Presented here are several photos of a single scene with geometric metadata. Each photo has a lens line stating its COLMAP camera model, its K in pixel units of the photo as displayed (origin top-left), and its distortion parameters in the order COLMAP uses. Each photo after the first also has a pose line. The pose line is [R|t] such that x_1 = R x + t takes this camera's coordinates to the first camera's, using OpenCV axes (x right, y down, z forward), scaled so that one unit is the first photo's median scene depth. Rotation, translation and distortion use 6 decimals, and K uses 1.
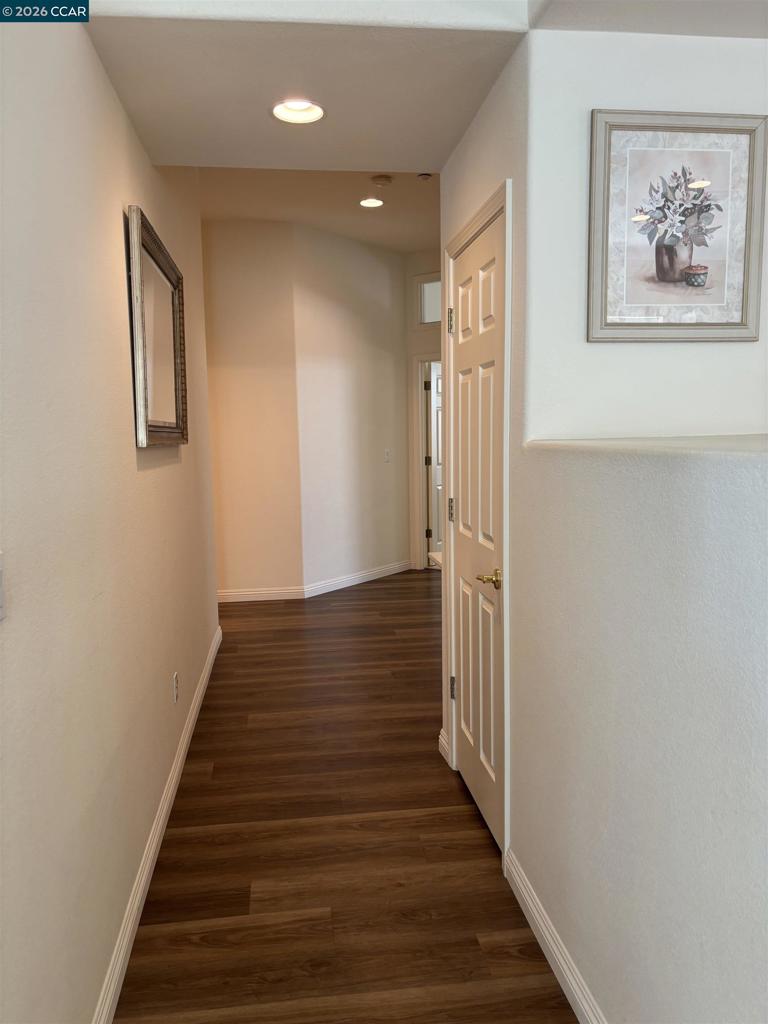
lens RADIAL K [[776.5, 0, 381.9], [0, 776.5, 513.7], [0, 0, 1]] dist [0.057249, -0.062004]
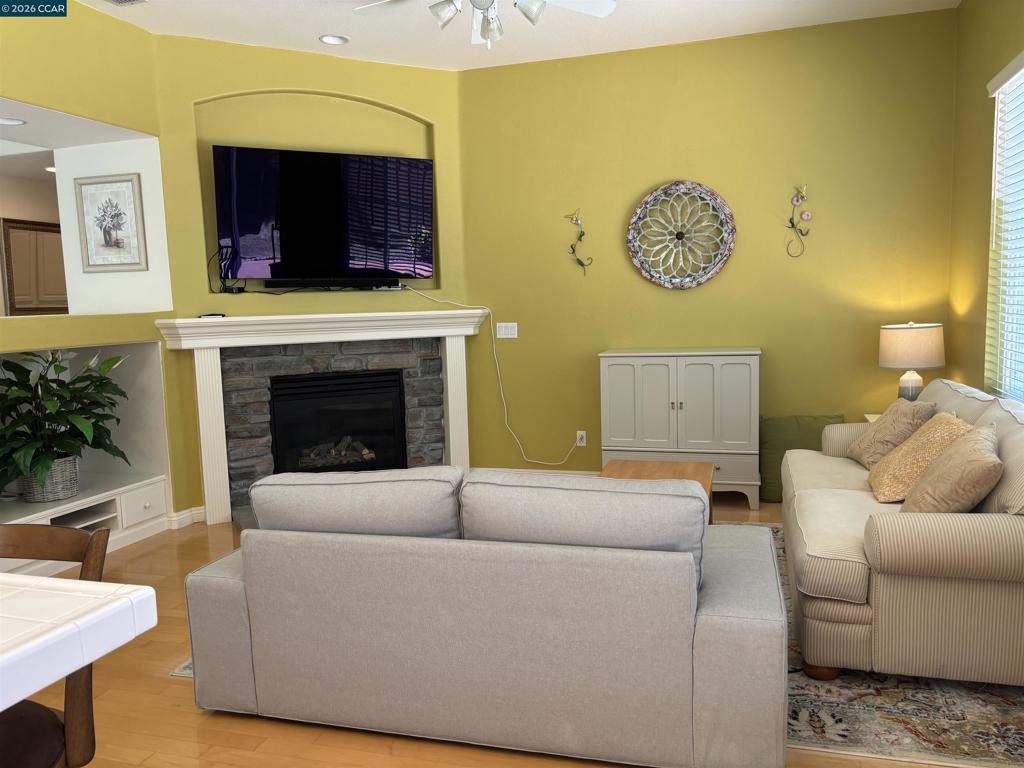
lens RADIAL K [[776.5, 0, 514.0], [0, 776.5, 383.8], [0, 0, 1]] dist [0.057249, -0.062004]
pose [[0.916963, 0.032083, -0.397679, 2.414913], [-0.030193, 0.999483, 0.011016, 0.050208], [0.397827, 0.001906, 0.917458, -0.661623]]
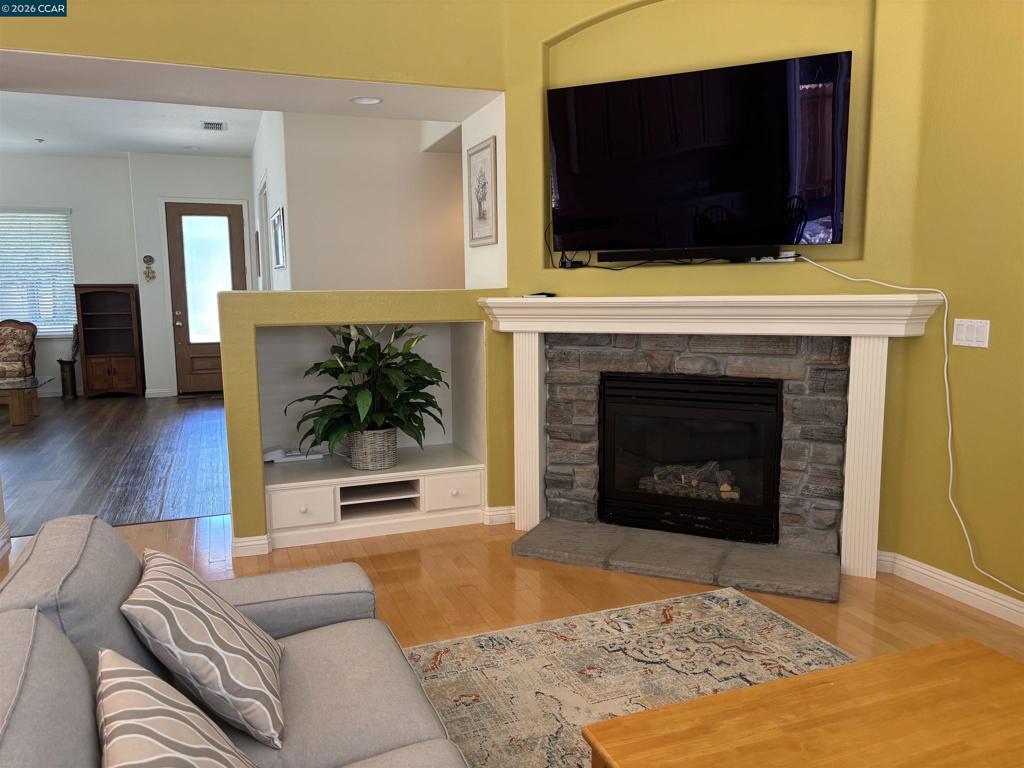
lens RADIAL K [[776.5, 0, 509.8], [0, 776.5, 386.0], [0, 0, 1]] dist [0.057249, -0.062004]
pose [[0.222630, 0.140280, -0.964758, 2.604041], [-0.097369, 0.987845, 0.121168, -0.102846], [0.970028, 0.066962, 0.233583, 0.597843]]
